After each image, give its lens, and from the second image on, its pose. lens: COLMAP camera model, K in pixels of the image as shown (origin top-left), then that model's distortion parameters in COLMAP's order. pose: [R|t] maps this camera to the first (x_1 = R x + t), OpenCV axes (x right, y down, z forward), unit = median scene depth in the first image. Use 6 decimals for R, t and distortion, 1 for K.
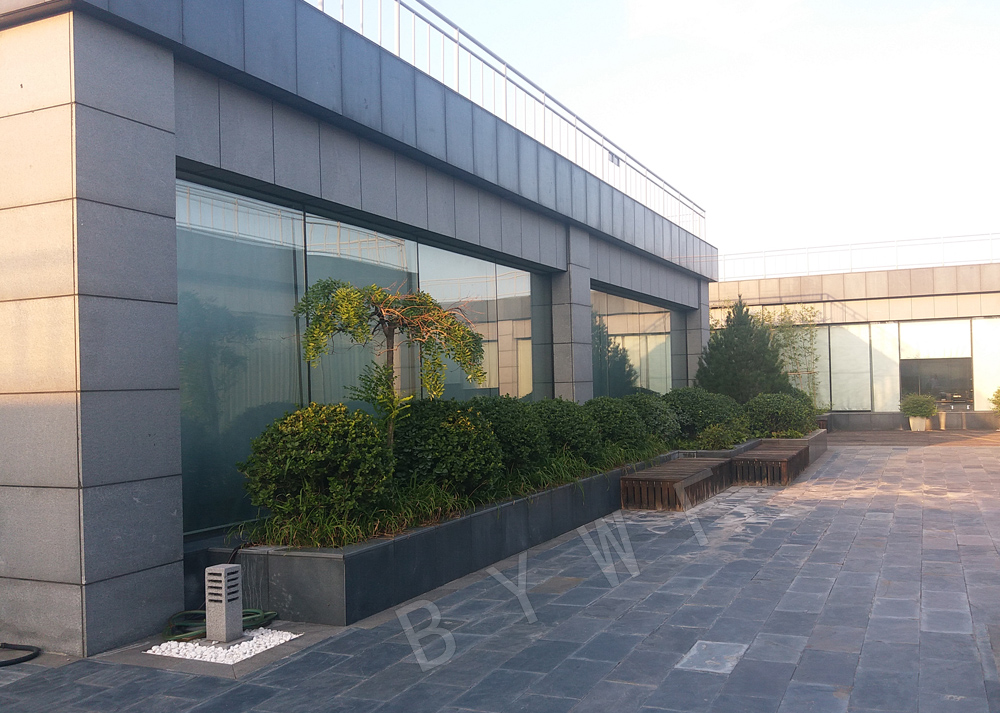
lens RADIAL K [[919.9, 0, 500.0], [0, 919.9, 356.5], [0, 0, 1]] dist [0.001827, 0.001499]
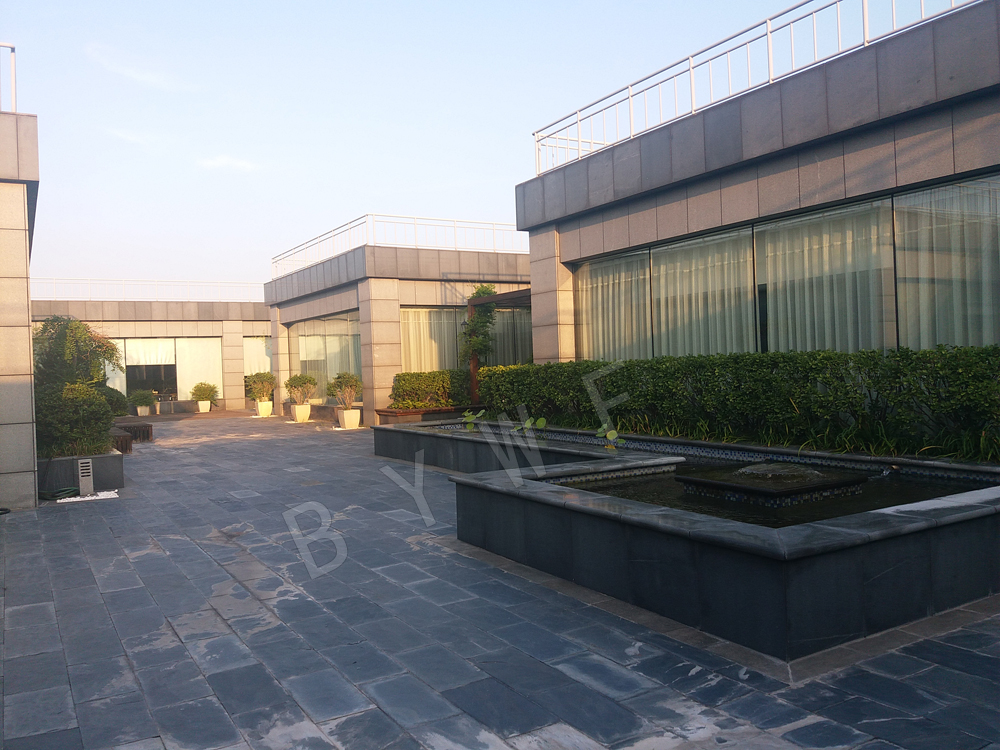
lens RADIAL K [[809.1, 0, 500.0], [0, 809.1, 375.0], [0, 0, 1]] dist [0.000769, -0.000061]
pose [[0.569653, -0.008665, 0.821840, -0.259812], [-0.000946, 0.999937, 0.011199, 0.003226], [-0.821885, -0.007157, 0.569608, -0.165429]]
